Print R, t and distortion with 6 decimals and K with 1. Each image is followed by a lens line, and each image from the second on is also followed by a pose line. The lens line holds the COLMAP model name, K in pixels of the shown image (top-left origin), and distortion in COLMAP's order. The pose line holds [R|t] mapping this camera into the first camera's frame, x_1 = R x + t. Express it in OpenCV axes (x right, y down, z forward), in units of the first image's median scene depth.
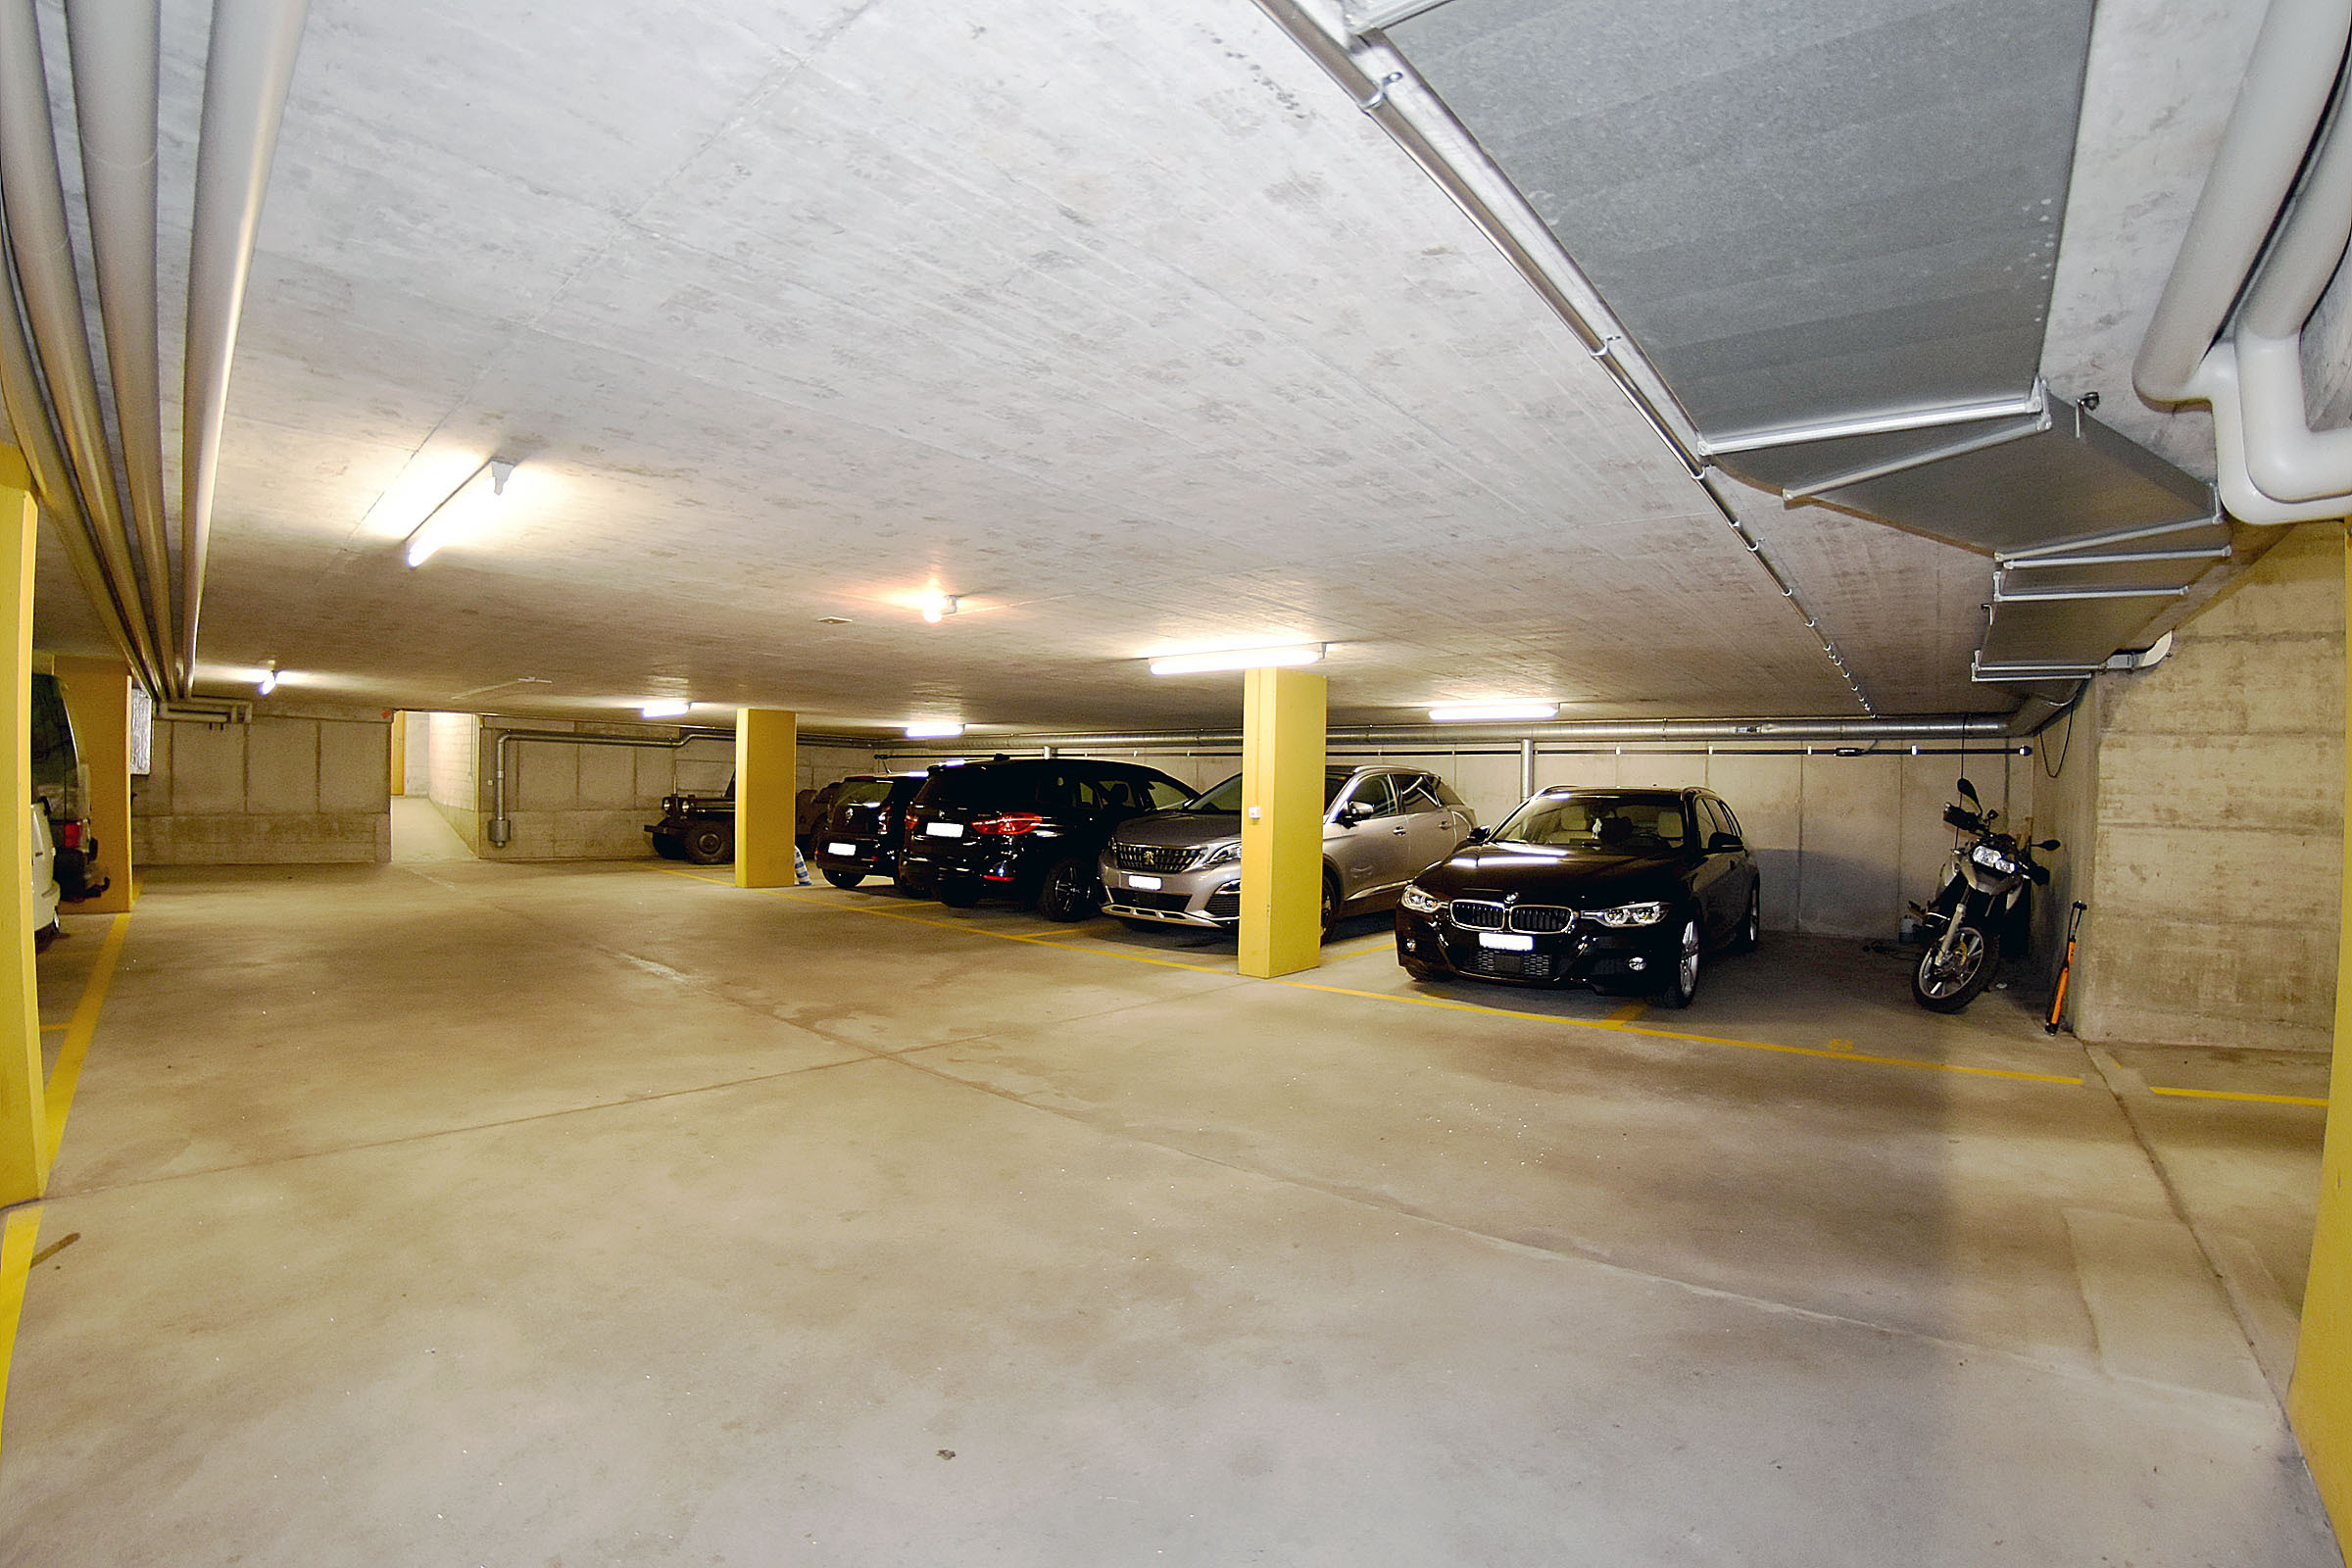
lens RADIAL K [[1046.5, 0, 1176.0], [0, 1046.5, 784.0], [0, 0, 1]] dist [-0.073896, -0.000149]
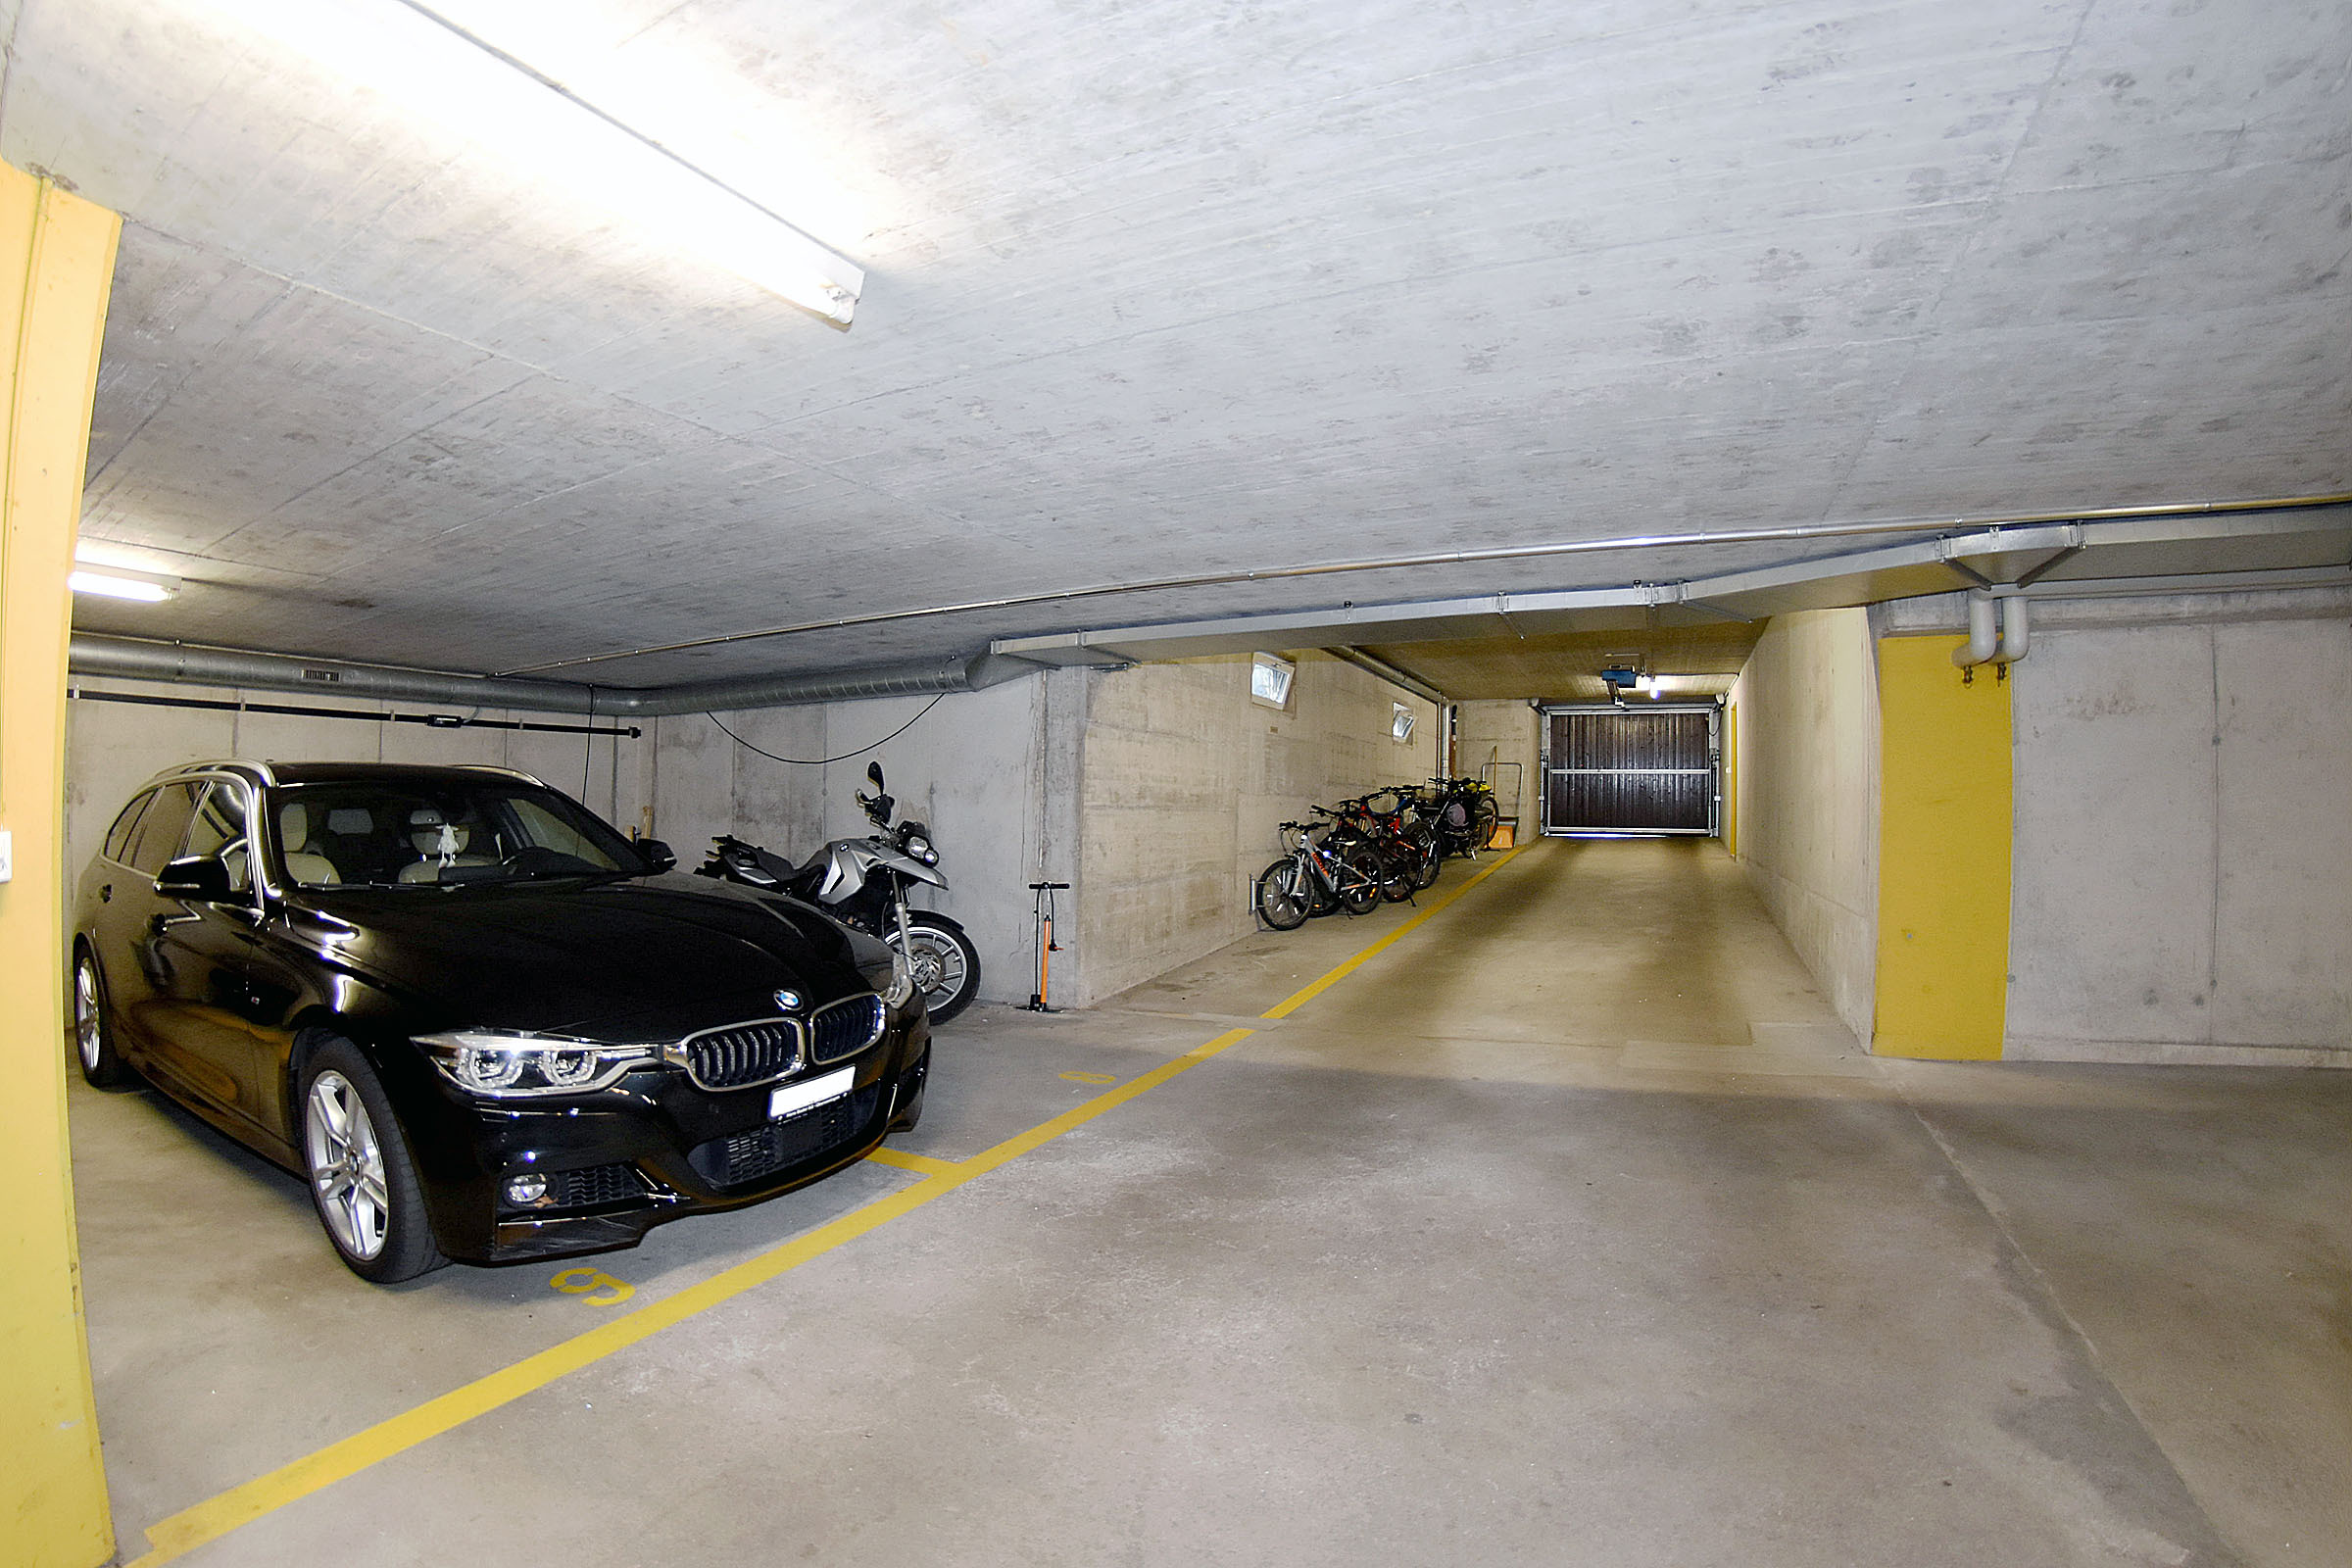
lens RADIAL K [[1046.5, 0, 1176.0], [0, 1046.5, 784.0], [0, 0, 1]] dist [-0.073896, -0.000149]
pose [[-0.237798, -0.006476, 0.971293, -0.204866], [-0.006896, 0.999964, 0.004979, 0.007398], [-0.971290, -0.005514, -0.237834, 1.099554]]
